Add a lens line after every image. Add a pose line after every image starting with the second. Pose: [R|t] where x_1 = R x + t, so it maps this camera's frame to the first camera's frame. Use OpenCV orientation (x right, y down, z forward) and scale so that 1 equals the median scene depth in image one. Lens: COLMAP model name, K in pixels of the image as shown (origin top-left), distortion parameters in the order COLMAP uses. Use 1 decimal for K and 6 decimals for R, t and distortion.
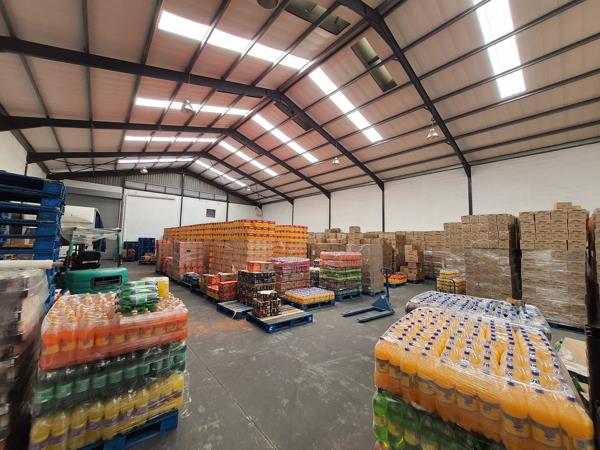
lens RADIAL K [[236.5, 0, 307.5], [0, 236.5, 225.4], [0, 0, 1]] dist [-0.007794, -0.001390]
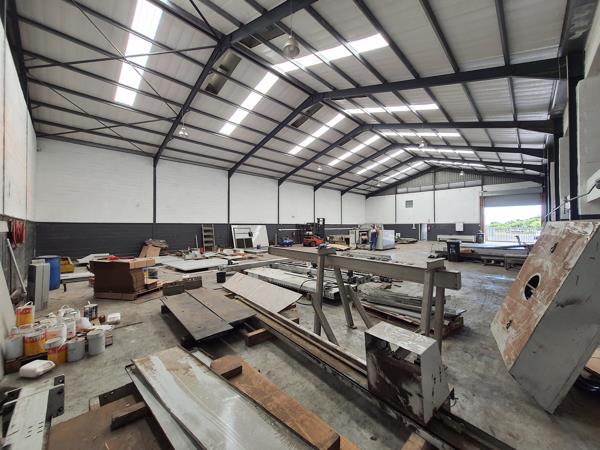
lens RADIAL K [[236.5, 0, 302.0], [0, 236.5, 223.6], [0, 0, 1]] dist [-0.007794, -0.001390]
pose [[0.068135, -0.038170, -0.996946, 0.983520], [0.077213, 0.996472, -0.032874, 0.054007], [0.994684, -0.074738, 0.070842, 0.354989]]
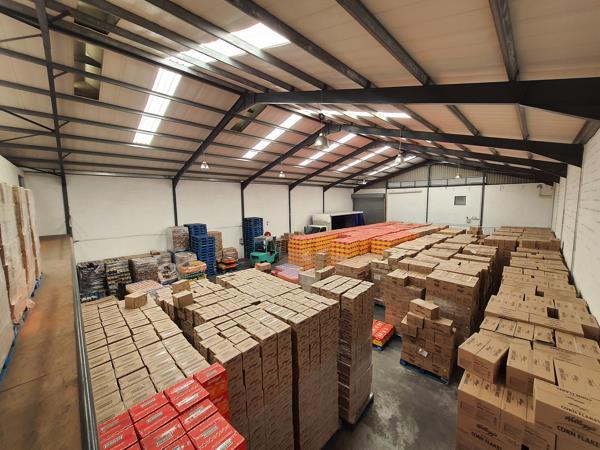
lens RADIAL K [[236.5, 0, 302.8], [0, 236.5, 228.3], [0, 0, 1]] dist [-0.007794, -0.001390]
pose [[0.058197, 0.092397, -0.994020, 0.799134], [0.080531, 0.992028, 0.096927, -0.139647], [0.995052, -0.085690, 0.050292, 0.579550]]
